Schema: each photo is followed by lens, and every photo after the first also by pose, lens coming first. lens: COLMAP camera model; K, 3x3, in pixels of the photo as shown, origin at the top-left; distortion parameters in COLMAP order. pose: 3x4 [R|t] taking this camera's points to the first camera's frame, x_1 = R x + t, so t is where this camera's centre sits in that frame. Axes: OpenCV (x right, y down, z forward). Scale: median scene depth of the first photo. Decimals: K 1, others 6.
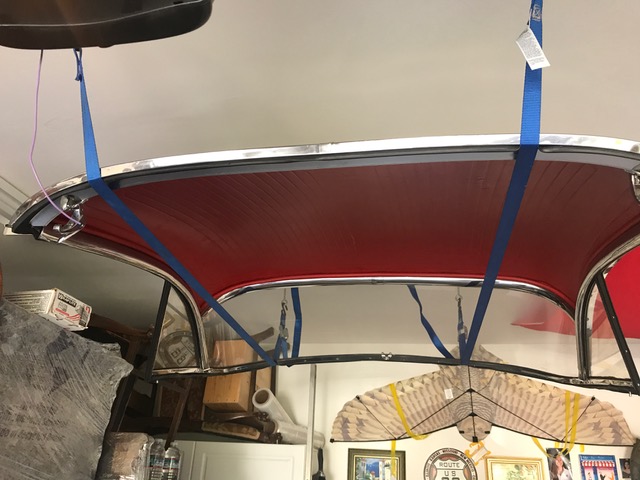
lens RADIAL K [[529.2, 0, 320.0], [0, 529.2, 240.0], [0, 0, 1]] dist [0.006966, 0.001518]
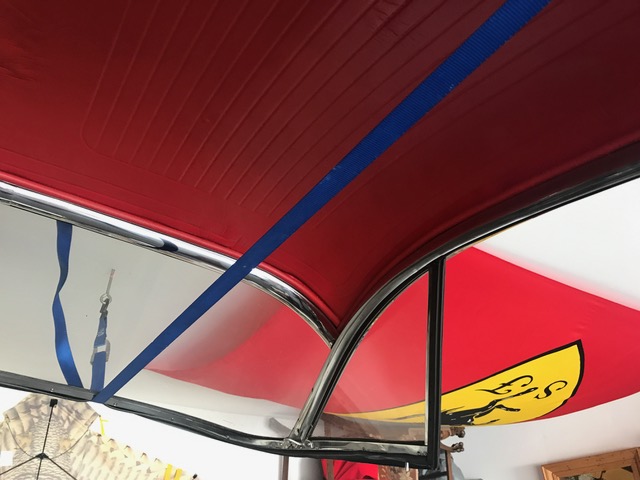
lens RADIAL K [[529.2, 0, 320.0], [0, 529.2, 240.0], [0, 0, 1]] dist [0.006966, 0.001518]
pose [[0.707922, 0.330418, 0.624235, 0.018862], [-0.248735, 0.943834, -0.217506, 0.081877], [-0.661043, -0.001291, 0.750347, 0.252952]]
